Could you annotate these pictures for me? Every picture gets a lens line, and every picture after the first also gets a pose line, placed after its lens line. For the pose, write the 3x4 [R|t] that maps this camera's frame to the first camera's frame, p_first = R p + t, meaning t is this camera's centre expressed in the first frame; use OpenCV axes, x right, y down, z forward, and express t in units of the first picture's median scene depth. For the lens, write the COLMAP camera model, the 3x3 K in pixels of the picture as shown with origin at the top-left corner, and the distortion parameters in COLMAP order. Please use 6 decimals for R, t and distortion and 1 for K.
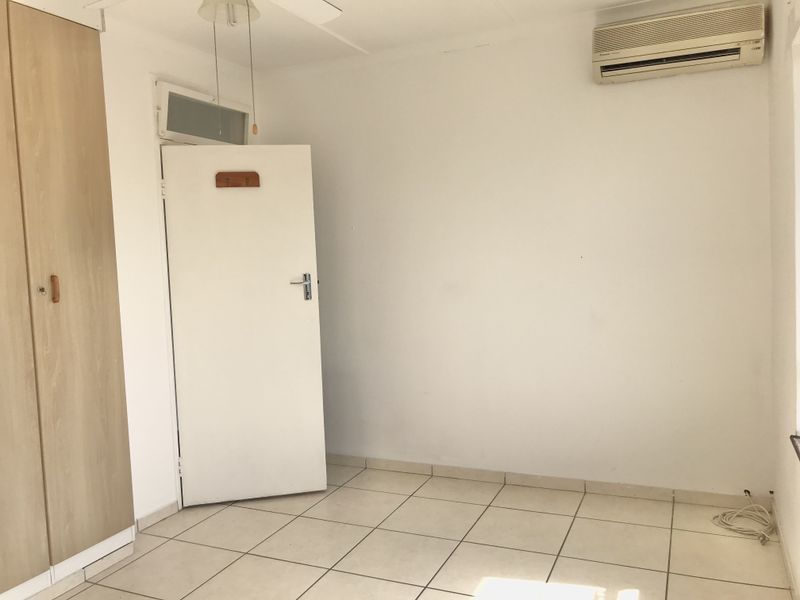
lens RADIAL K [[657.5, 0, 398.4], [0, 657.5, 305.5], [0, 0, 1]] dist [0.004097, 0.010071]
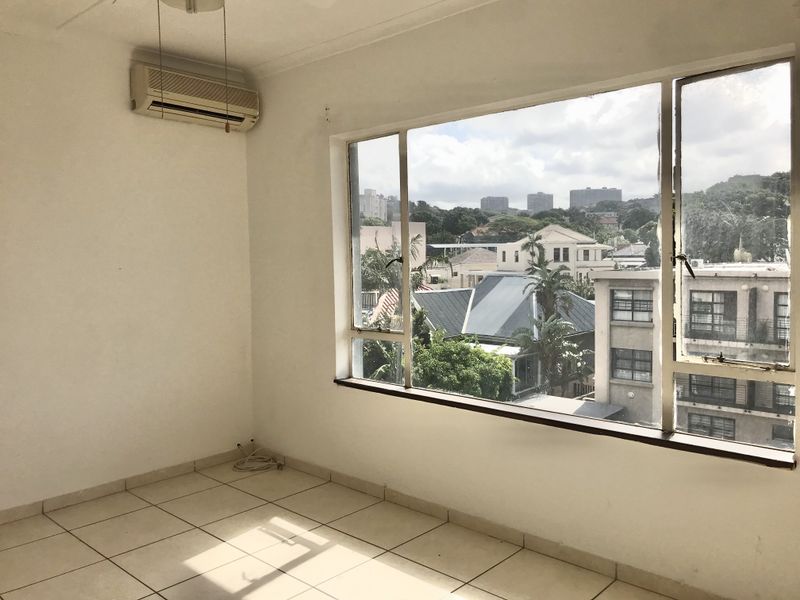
lens RADIAL K [[657.5, 0, 398.4], [0, 657.5, 305.5], [0, 0, 1]] dist [0.004097, 0.010071]
pose [[0.317807, -0.033081, 0.947578, -0.659412], [0.078661, 0.996866, 0.008420, 0.015312], [-0.944887, 0.071862, 0.319413, 0.262444]]
